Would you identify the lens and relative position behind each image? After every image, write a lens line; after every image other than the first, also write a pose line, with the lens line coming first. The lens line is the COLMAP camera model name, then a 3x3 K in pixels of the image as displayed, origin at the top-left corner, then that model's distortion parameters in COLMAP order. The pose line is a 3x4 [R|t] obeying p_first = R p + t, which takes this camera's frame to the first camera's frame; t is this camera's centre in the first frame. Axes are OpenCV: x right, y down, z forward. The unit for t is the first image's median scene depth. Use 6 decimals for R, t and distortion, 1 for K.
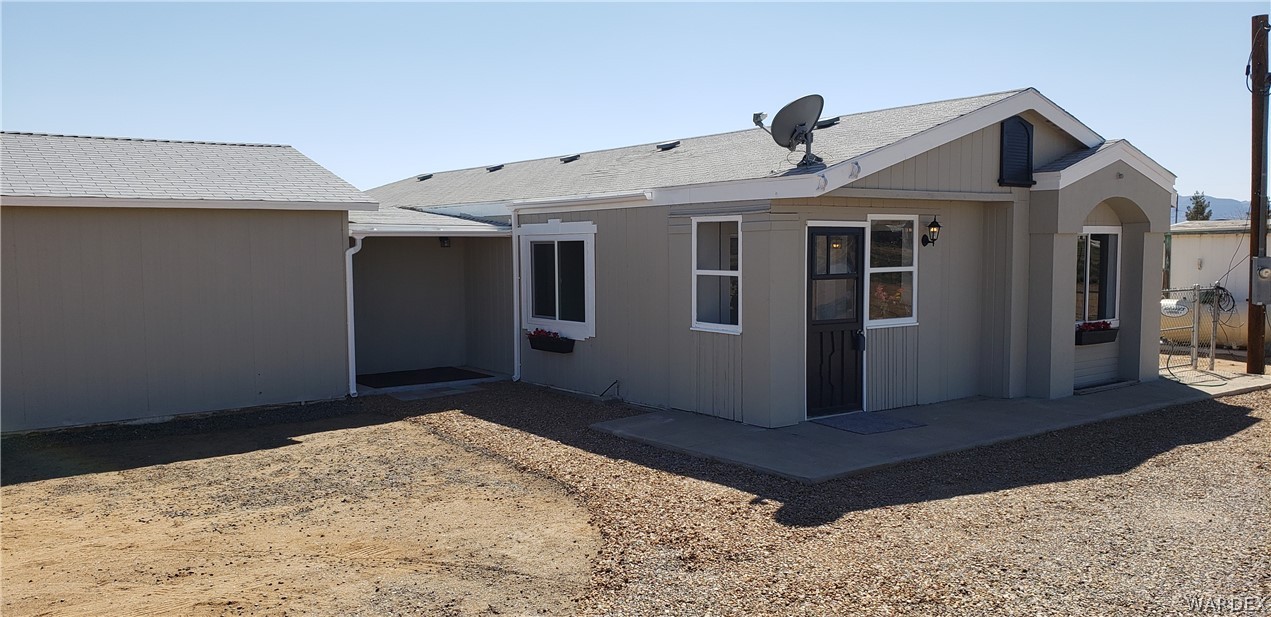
lens RADIAL K [[980.0, 0, 631.9], [0, 980.0, 315.8], [0, 0, 1]] dist [0.071736, -0.112341]
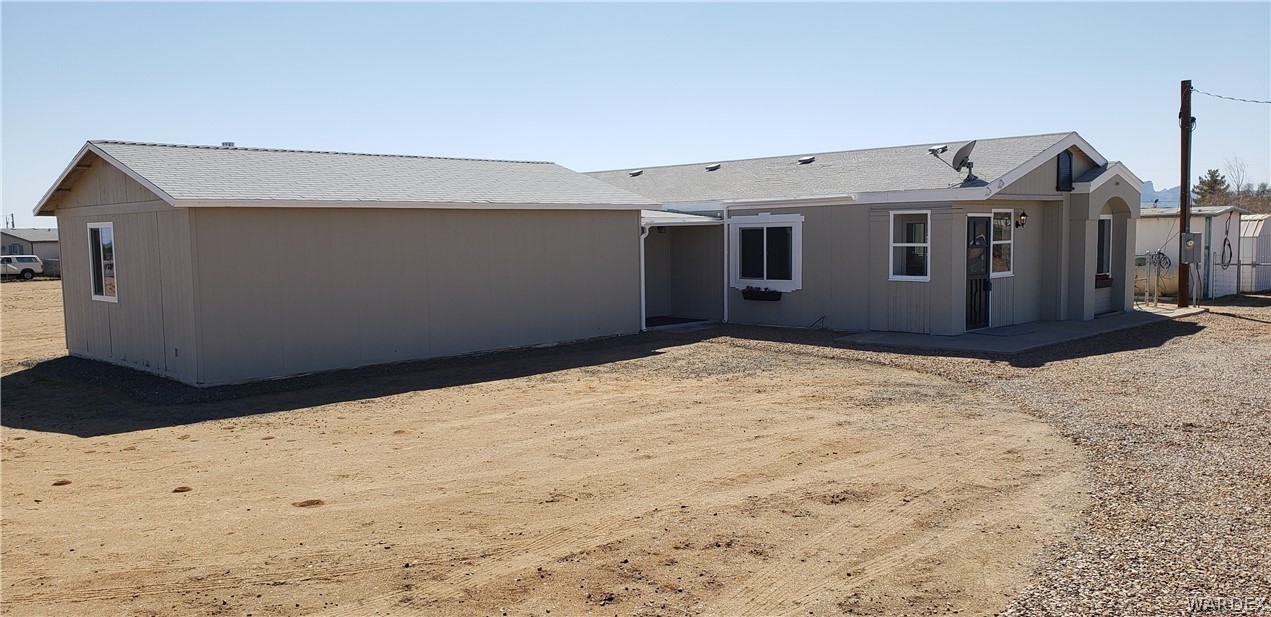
lens RADIAL K [[904.5, 0, 635.5], [0, 904.5, 308.5], [0, 0, 1]] dist [-0.065663, 0.000748]
pose [[0.997555, -0.021687, 0.066429, -0.401166], [0.020837, 0.999692, 0.013469, 0.027967], [-0.066701, -0.012052, 0.997700, -0.405020]]
